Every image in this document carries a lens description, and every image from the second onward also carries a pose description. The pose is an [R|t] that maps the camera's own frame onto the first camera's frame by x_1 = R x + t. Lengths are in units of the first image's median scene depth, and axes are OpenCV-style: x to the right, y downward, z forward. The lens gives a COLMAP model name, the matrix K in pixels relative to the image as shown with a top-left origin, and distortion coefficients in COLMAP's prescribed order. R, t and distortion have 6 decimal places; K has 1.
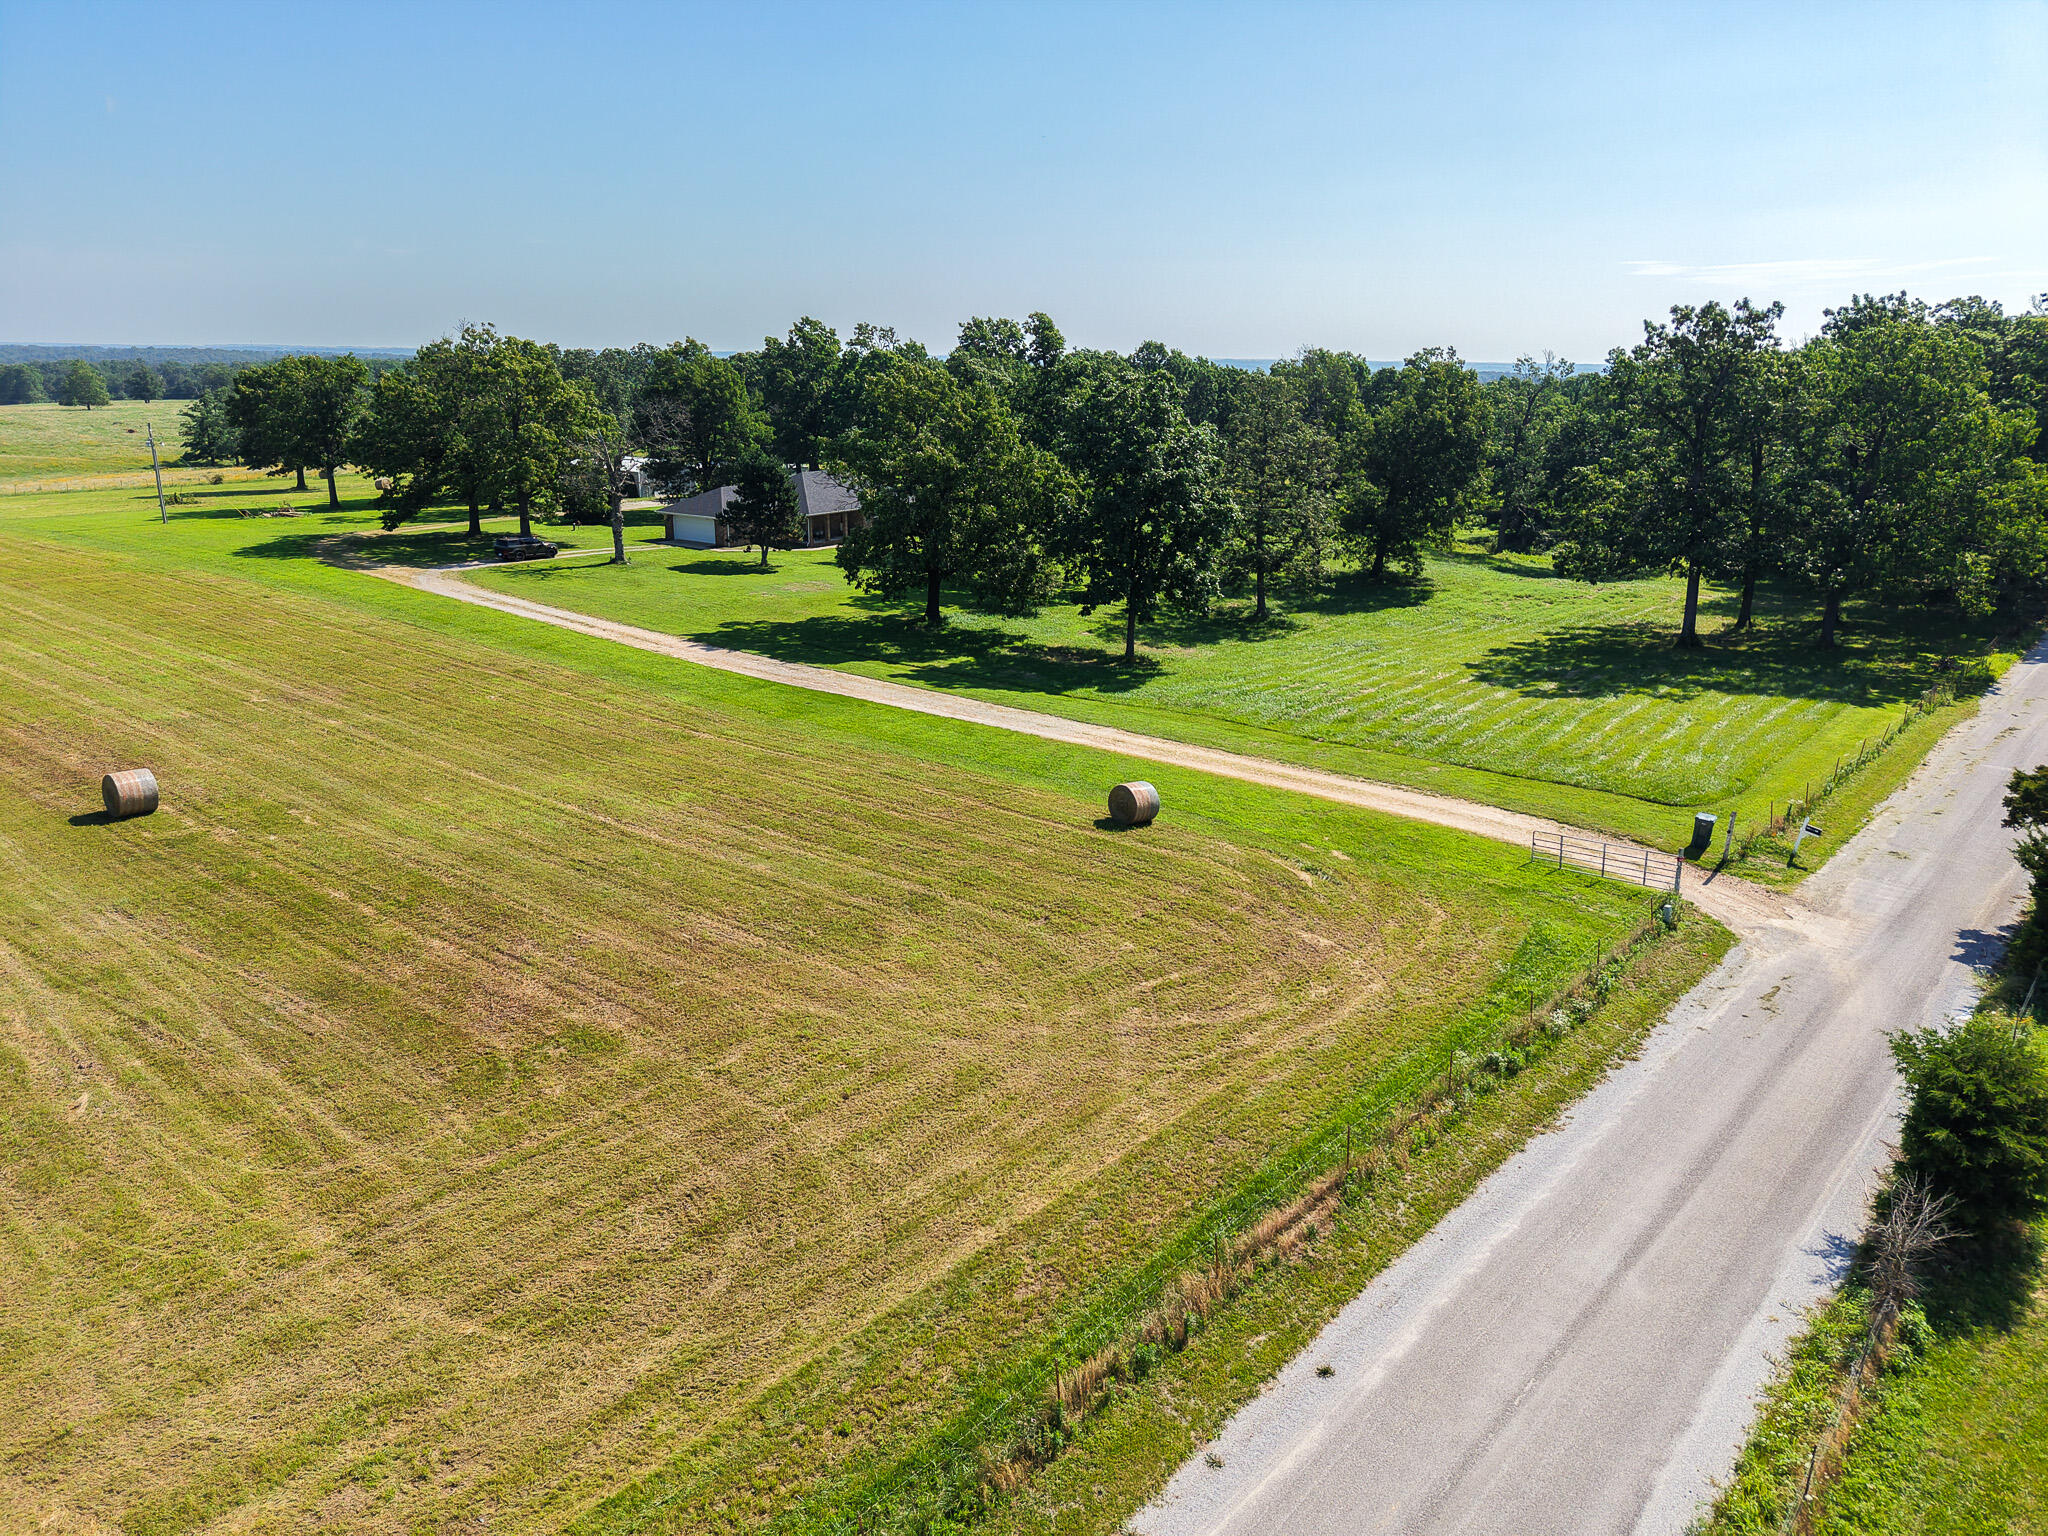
lens RADIAL K [[1545.8, 0, 993.9], [0, 1545.8, 770.9], [0, 0, 1]] dist [0.198586, -0.452659]
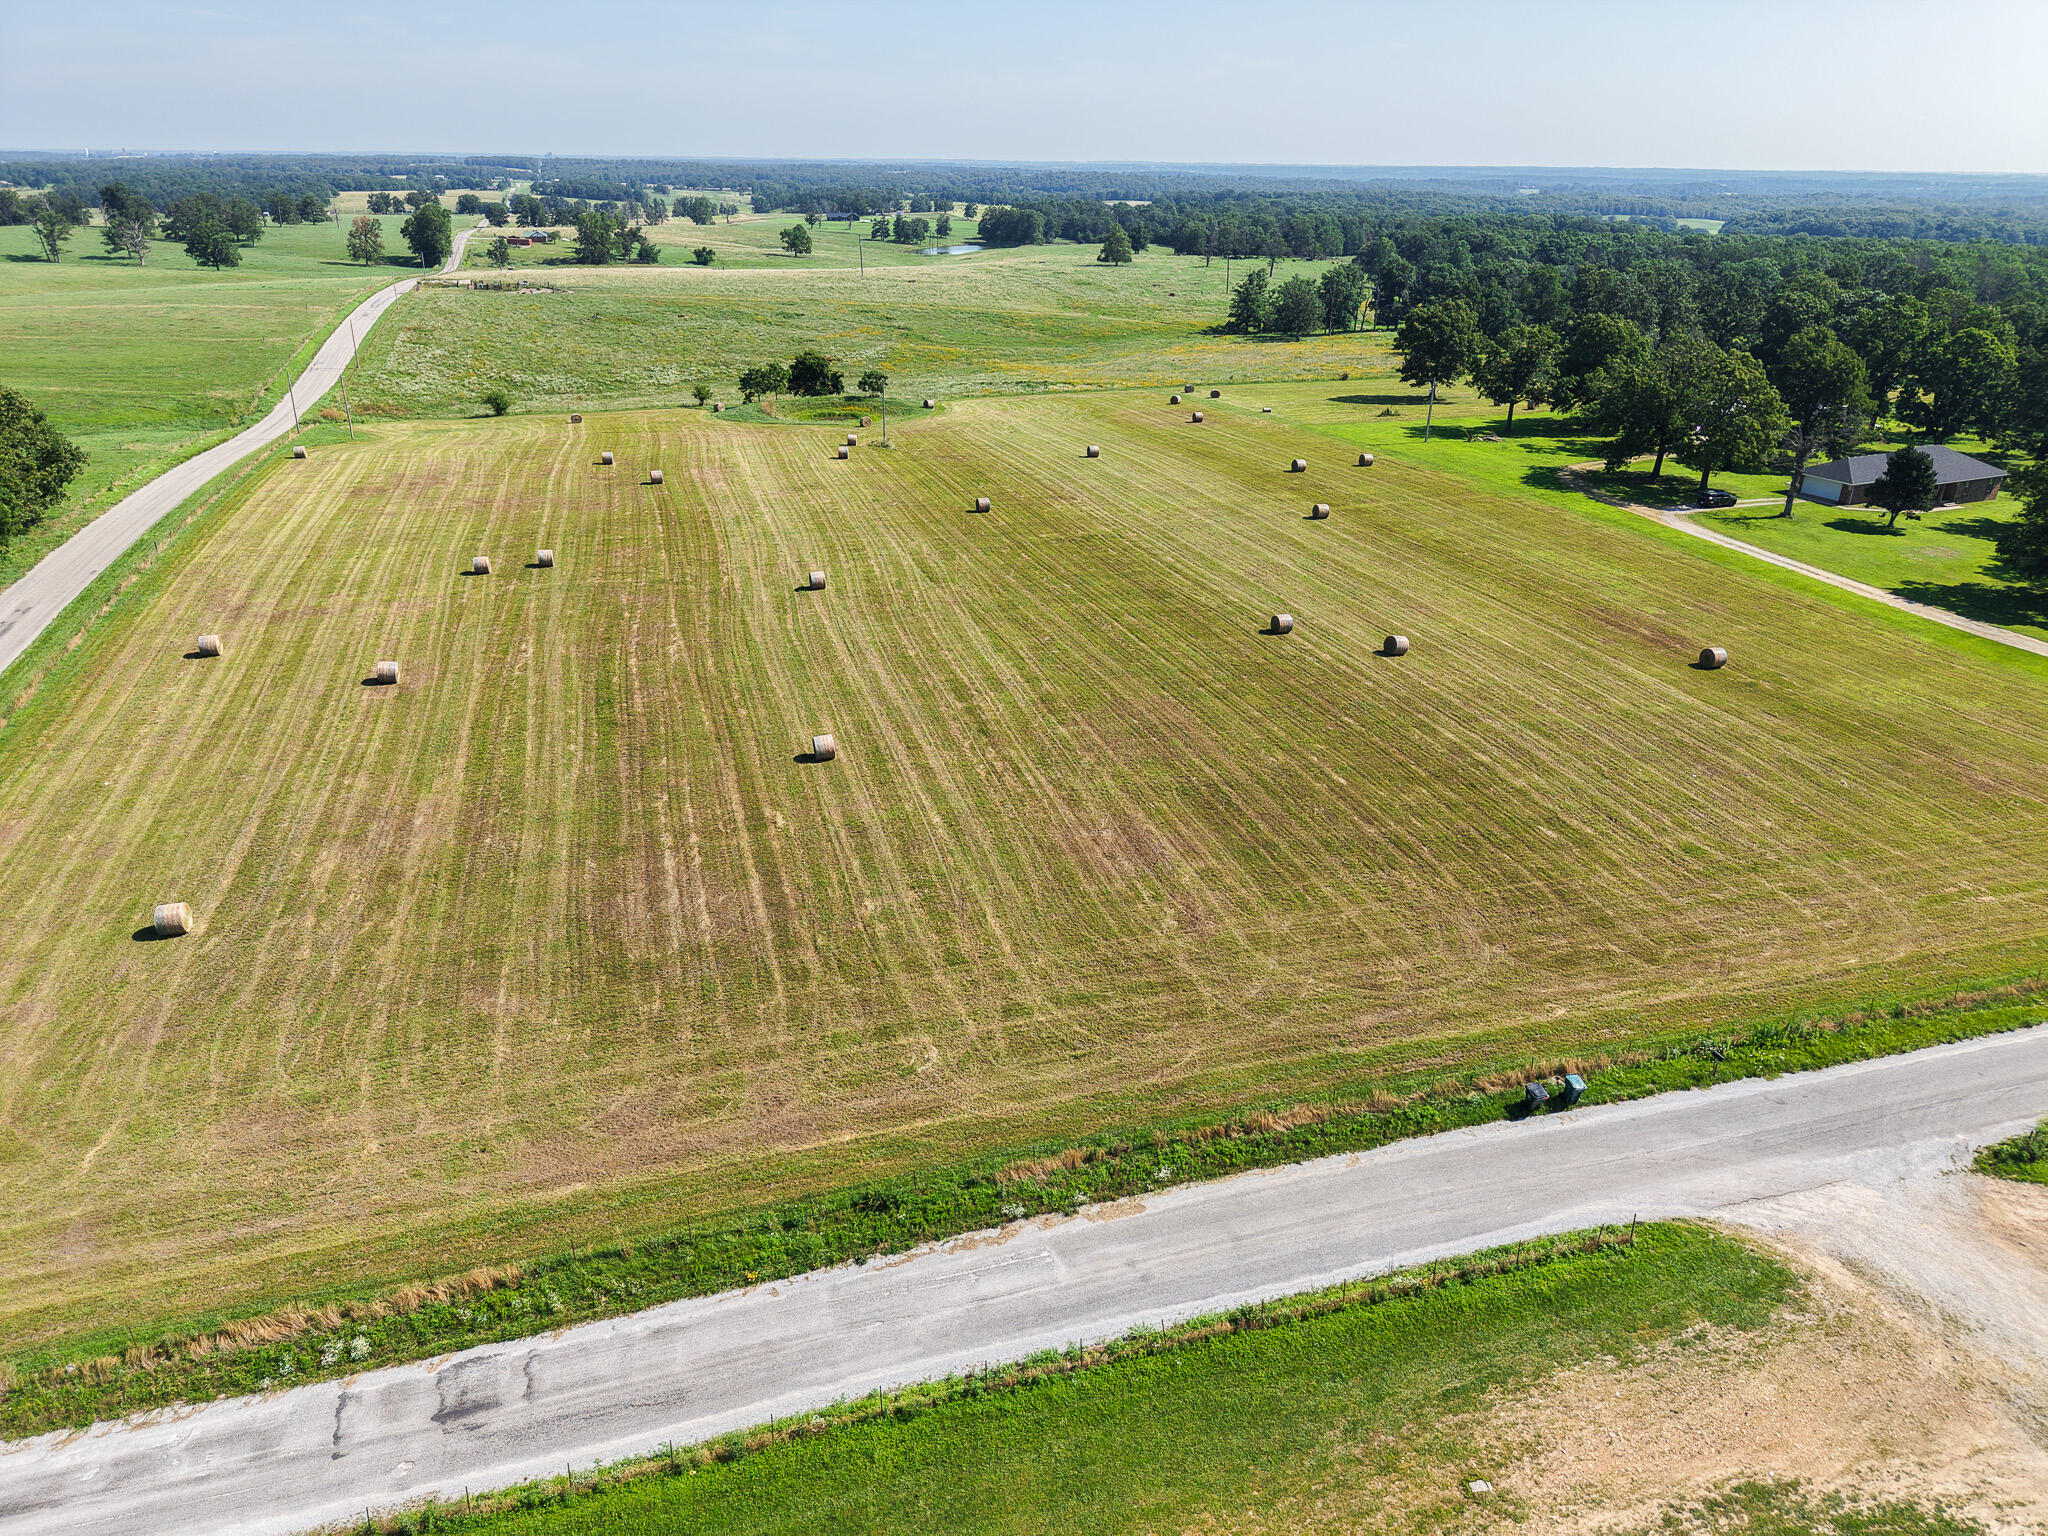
lens RADIAL K [[1427.8, 0, 1024.0], [0, 1427.8, 768.0], [0, 0, 1]] dist [-0.003506, -0.000283]
pose [[0.848086, 0.208939, -0.486924, -0.196001], [-0.155518, 0.976651, 0.148211, 0.010326], [0.506522, -0.049970, 0.860778, -0.667376]]
